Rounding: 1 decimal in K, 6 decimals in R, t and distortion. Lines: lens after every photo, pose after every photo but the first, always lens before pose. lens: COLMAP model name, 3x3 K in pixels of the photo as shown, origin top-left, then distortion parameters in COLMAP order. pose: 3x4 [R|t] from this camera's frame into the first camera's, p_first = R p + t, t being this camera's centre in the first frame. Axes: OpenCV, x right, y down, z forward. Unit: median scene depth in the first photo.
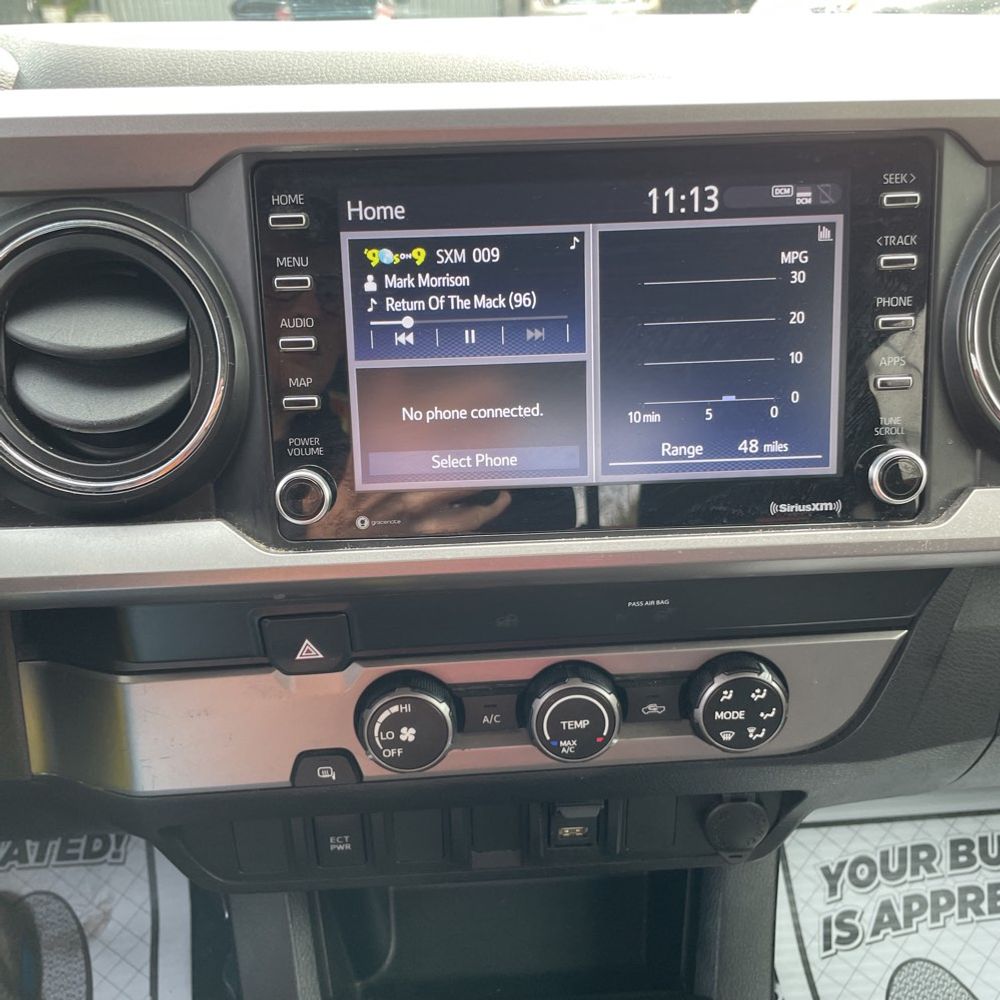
lens RADIAL K [[1008.0, 0, 476.8], [0, 1008.0, 500.2], [0, 0, 1]] dist [0.109790, -0.187692]
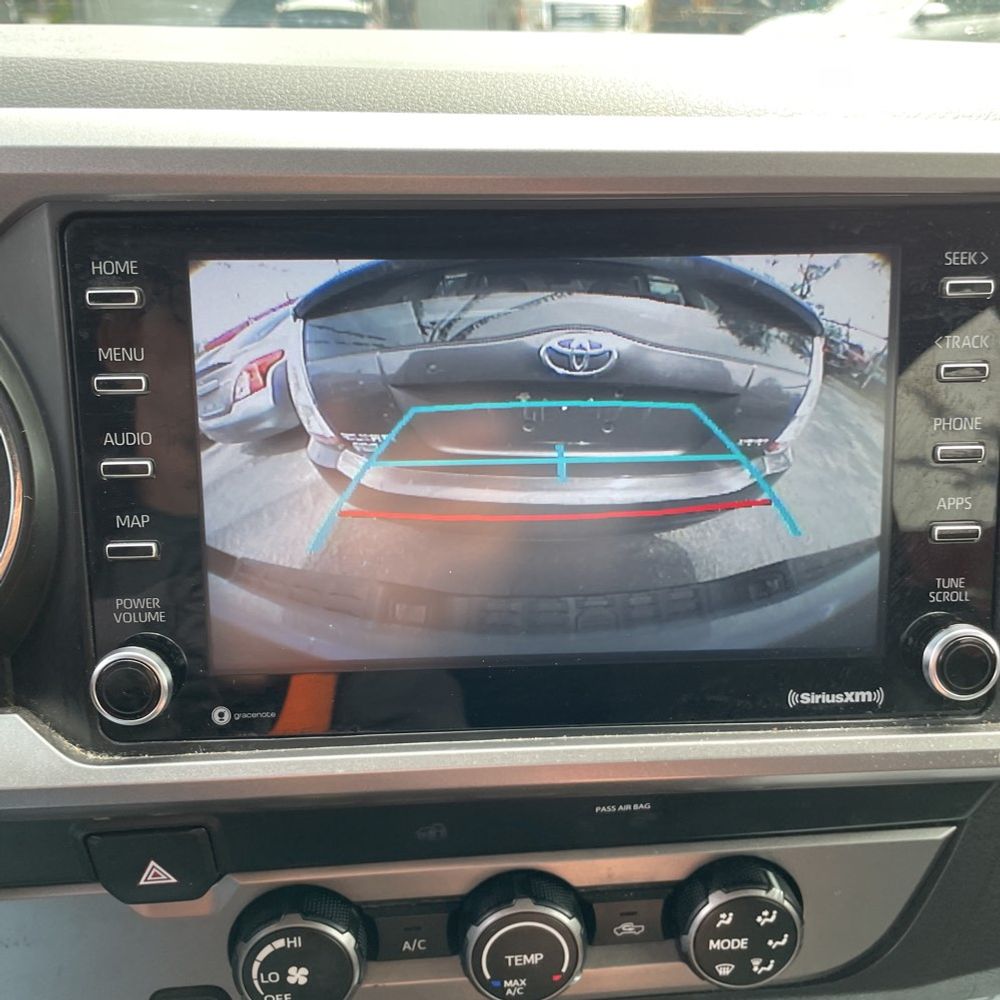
lens RADIAL K [[1011.9, 0, 496.3], [0, 1011.9, 495.8], [0, 0, 1]] dist [0.095262, -0.140819]
pose [[0.999386, 0.015977, 0.031176, 0.047808], [-0.015056, 0.999450, -0.029563, -0.099121], [-0.031632, 0.029075, 0.999077, 0.237453]]
